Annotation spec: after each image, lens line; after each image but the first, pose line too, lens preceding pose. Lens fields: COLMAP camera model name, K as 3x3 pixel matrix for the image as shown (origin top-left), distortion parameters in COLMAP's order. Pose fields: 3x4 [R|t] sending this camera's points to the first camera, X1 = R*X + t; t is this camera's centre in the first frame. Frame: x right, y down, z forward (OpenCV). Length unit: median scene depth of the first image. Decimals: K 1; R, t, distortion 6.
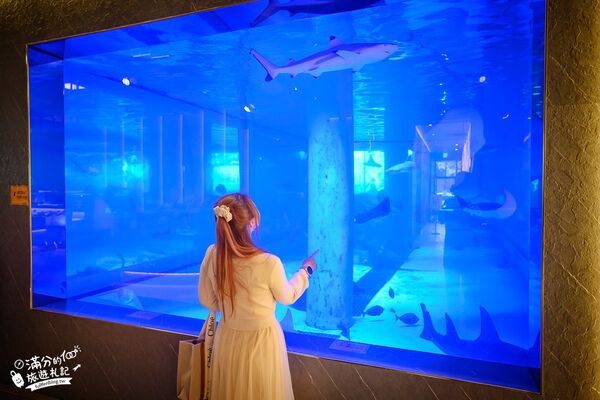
lens RADIAL K [[408.7, 0, 299.6], [0, 408.7, 198.2], [0, 0, 1]] dist [-0.010559, 0.019342]
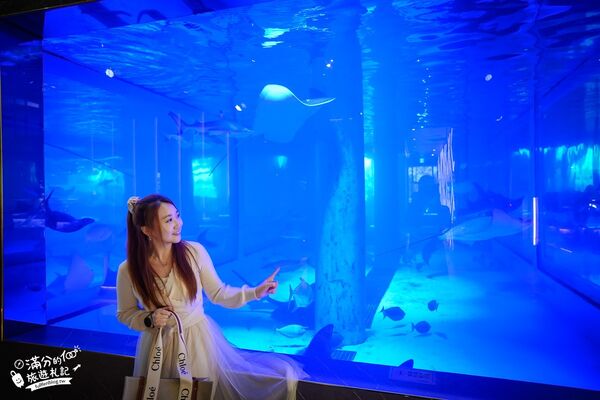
lens RADIAL K [[408.7, 0, 303.3], [0, 408.7, 198.7], [0, 0, 1]] dist [-0.010559, 0.019342]
pose [[0.996453, -0.011358, 0.083376, -0.083132], [0.012748, 0.999788, -0.016155, 0.006929], [-0.083175, 0.017161, 0.996387, 0.085458]]
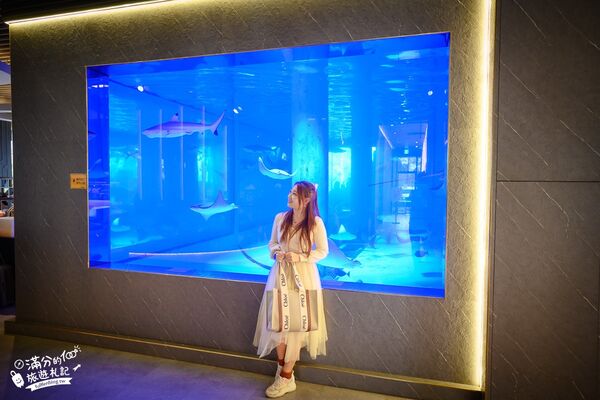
lens RADIAL K [[408.7, 0, 299.4], [0, 408.7, 200.0], [0, 0, 1]] dist [-0.010559, 0.019342]
pose [[0.996599, 0.004770, 0.082268, -0.057764], [-0.006353, 0.999799, 0.018990, 0.015598], [-0.082161, -0.019448, 0.996429, -0.240694]]
